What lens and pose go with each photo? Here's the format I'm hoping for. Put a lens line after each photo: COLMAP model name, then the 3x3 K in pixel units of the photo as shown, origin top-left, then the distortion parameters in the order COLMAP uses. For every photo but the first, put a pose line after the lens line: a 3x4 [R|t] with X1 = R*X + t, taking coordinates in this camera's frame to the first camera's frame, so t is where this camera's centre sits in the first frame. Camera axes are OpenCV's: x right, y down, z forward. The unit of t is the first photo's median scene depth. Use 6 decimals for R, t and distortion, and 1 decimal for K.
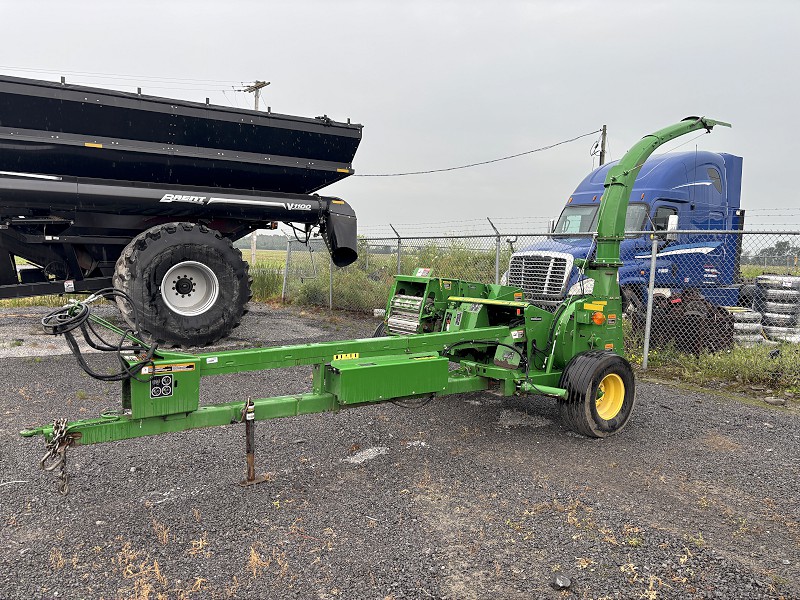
lens RADIAL K [[601.1, 0, 396.8], [0, 601.1, 304.7], [0, 0, 1]] dist [0.044109, -0.047780]
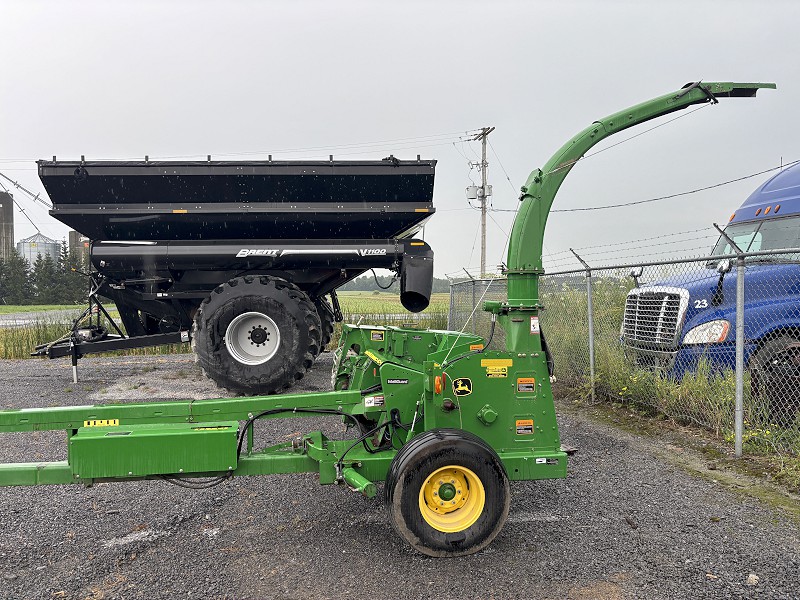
lens RADIAL K [[601.1, 0, 397.8], [0, 601.1, 305.5], [0, 0, 1]] dist [0.044109, -0.047780]
pose [[0.891041, -0.029469, -0.452966, 0.338722], [-0.001525, 0.997691, -0.067907, -0.012847], [0.453921, 0.061198, 0.888938, 0.184608]]
